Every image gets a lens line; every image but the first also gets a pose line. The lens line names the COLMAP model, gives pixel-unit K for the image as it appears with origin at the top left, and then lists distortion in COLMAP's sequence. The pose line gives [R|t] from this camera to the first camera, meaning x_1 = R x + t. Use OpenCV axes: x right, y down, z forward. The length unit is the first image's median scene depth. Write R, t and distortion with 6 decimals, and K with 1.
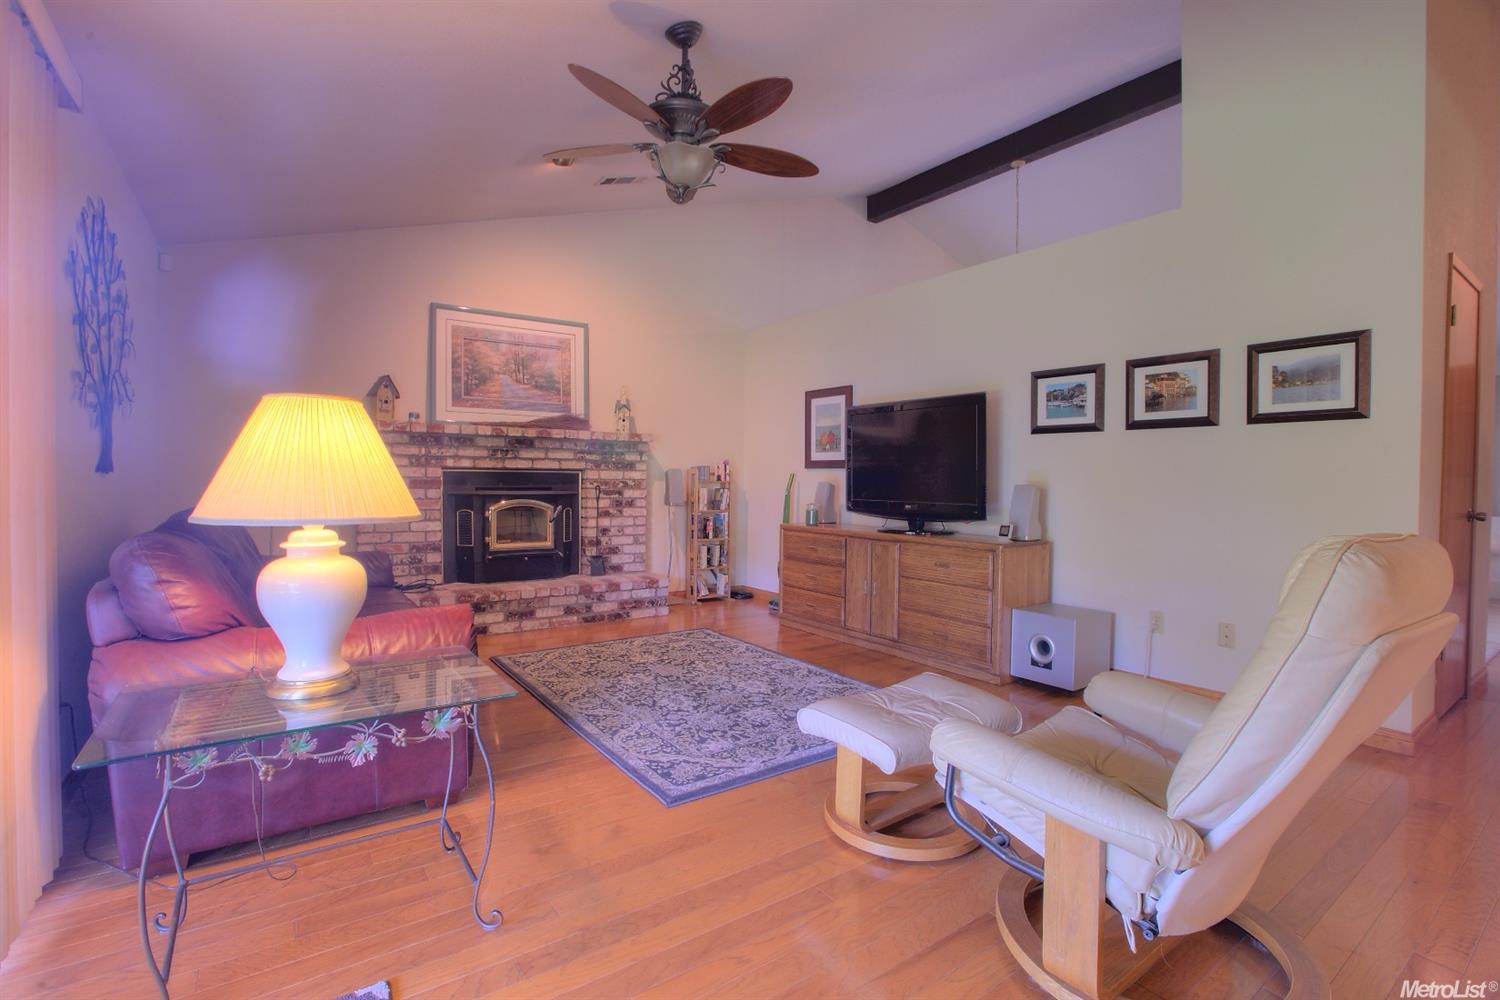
lens RADIAL K [[697.6, 0, 752.7], [0, 697.6, 488.7], [0, 0, 1]] dist [-0.039282, 0.005004]
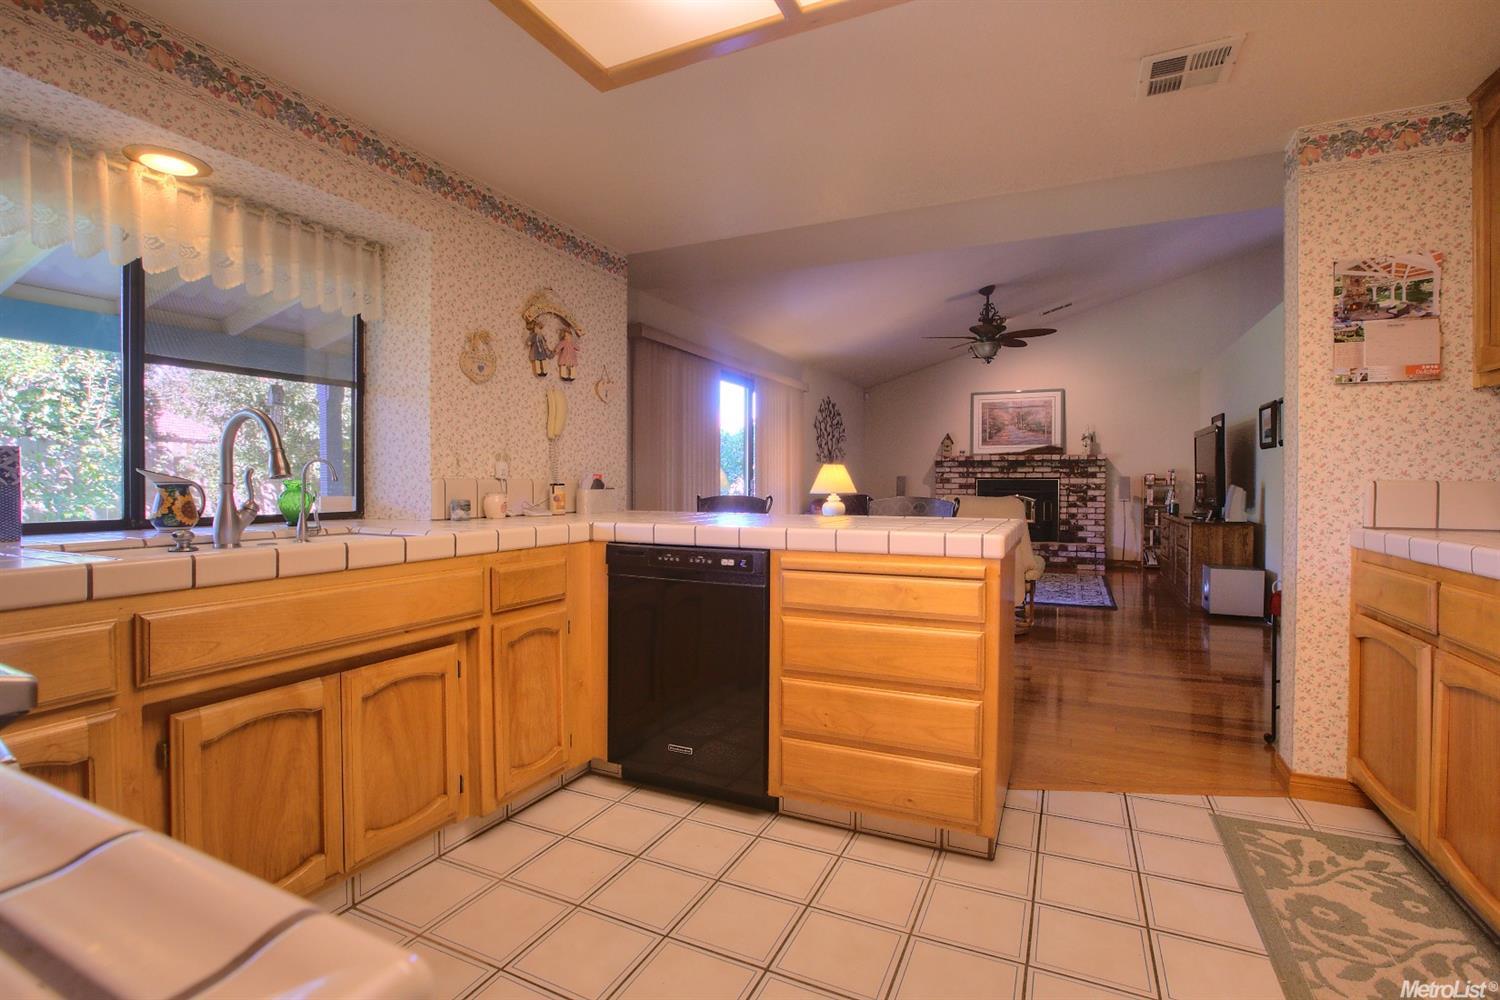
lens RADIAL K [[697.6, 0, 750.1], [0, 697.6, 490.1], [0, 0, 1]] dist [-0.039282, 0.005004]
pose [[0.498005, 0.000516, -0.867174, 0.882326], [-0.009194, 0.999947, -0.004686, 0.017158], [0.867125, 0.010307, 0.497983, -0.489113]]
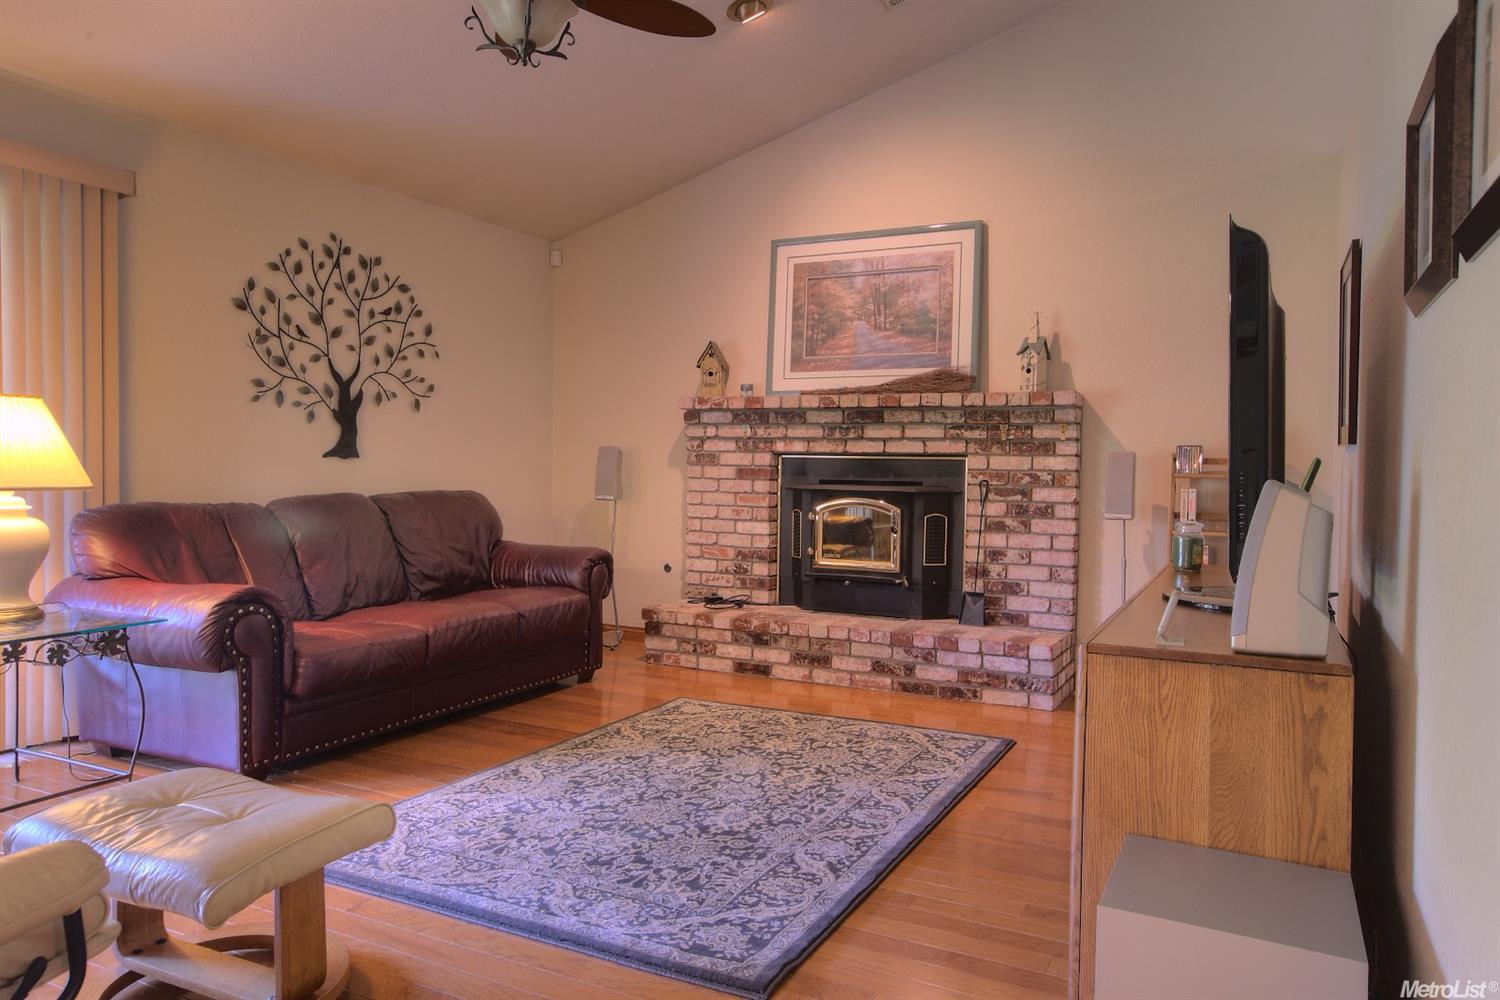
lens RADIAL K [[1039.7, 0, 745.3], [0, 1039.7, 493.6], [0, 0, 1]] dist [-0.038189, 0.004363]
pose [[0.461757, 0.021131, -0.886754, 0.539657], [-0.022056, 0.999681, 0.012337, 0.000952], [0.886732, 0.013861, 0.462076, 0.422751]]
